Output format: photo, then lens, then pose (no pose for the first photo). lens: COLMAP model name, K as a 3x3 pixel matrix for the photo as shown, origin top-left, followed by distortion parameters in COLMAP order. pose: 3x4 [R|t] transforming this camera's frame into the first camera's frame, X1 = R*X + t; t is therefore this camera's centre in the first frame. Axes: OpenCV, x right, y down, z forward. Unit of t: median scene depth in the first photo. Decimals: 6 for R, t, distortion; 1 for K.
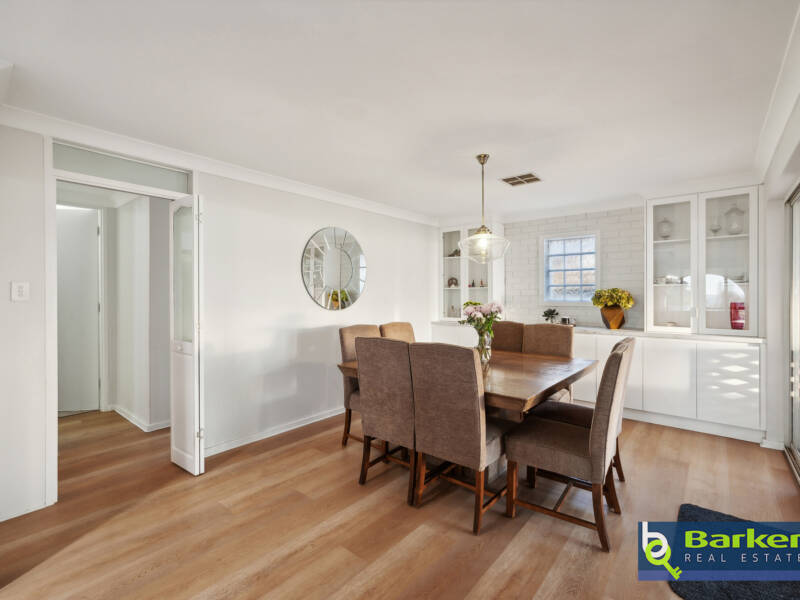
lens RADIAL K [[378.7, 0, 398.8], [0, 378.7, 299.3], [0, 0, 1]] dist [0.000765, -0.000292]
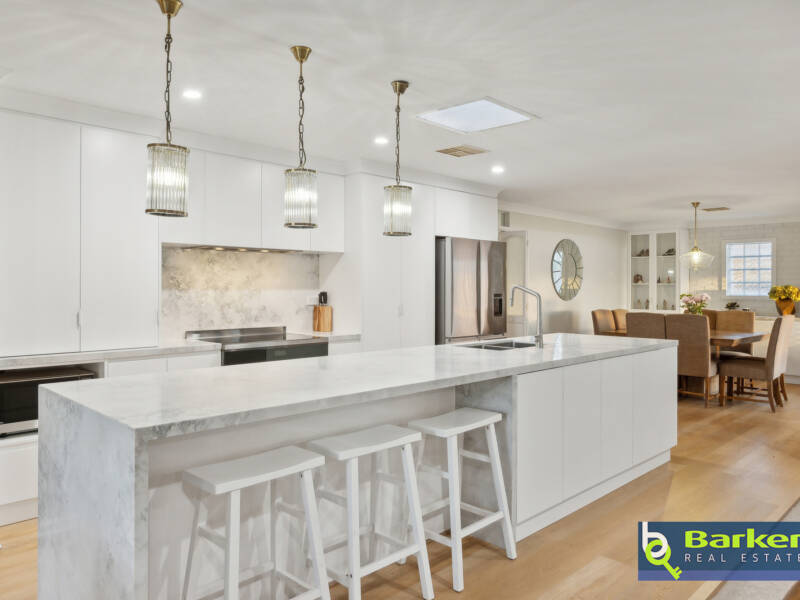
lens RADIAL K [[585.2, 0, 395.3], [0, 585.2, 293.0], [0, 0, 1]] dist [0.007227, -0.010307]
pose [[0.995099, 0.005666, -0.098717, -0.513630], [-0.006408, 0.999954, -0.007206, 0.018571], [0.098672, 0.007804, 0.995089, -1.024784]]
